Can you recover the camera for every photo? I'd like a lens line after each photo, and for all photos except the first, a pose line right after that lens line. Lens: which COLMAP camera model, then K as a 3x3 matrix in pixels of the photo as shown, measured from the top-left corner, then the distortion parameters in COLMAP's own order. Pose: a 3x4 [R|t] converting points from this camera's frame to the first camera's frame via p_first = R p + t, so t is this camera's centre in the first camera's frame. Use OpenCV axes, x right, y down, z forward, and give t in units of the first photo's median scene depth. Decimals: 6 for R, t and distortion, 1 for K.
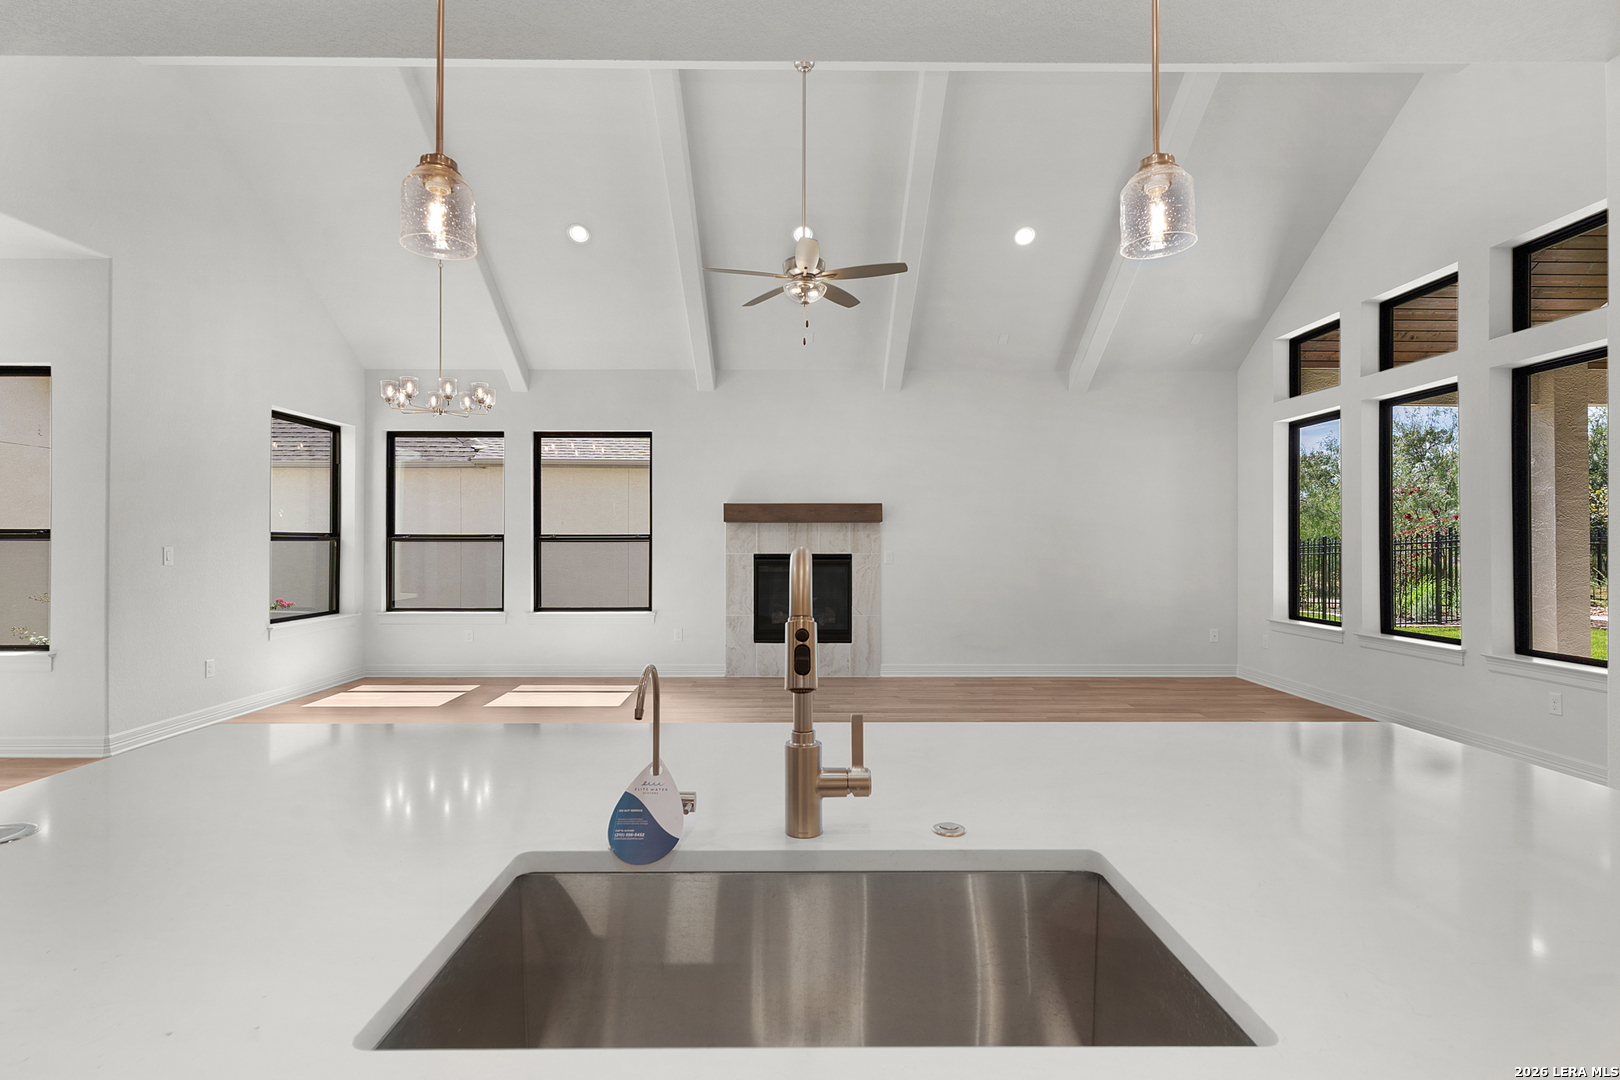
lens RADIAL K [[785.4, 0, 804.9], [0, 785.4, 541.2], [0, 0, 1]] dist [0.003718, -0.000360]
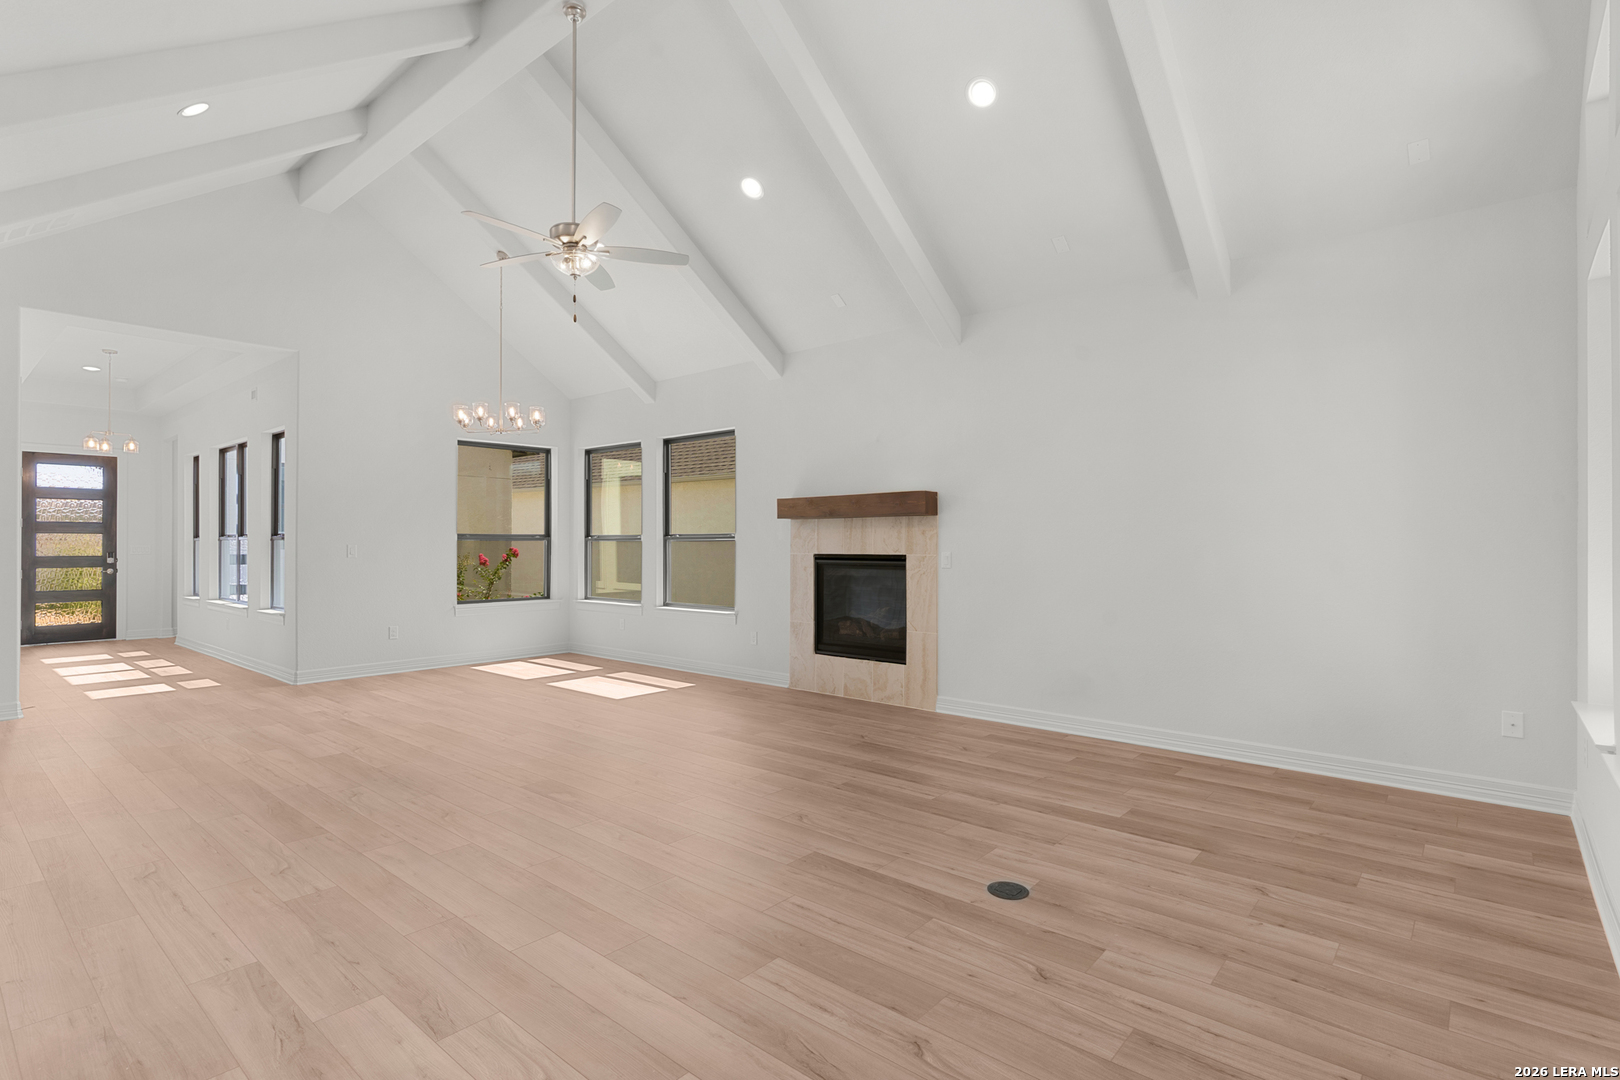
lens RADIAL K [[785.4, 0, 804.8], [0, 785.4, 541.5], [0, 0, 1]] dist [0.003718, -0.000360]
pose [[0.751229, -0.001580, -0.660039, 0.516908], [0.003025, 0.999995, 0.001050, 0.001168], [0.660034, -0.002785, 0.751230, 0.322595]]
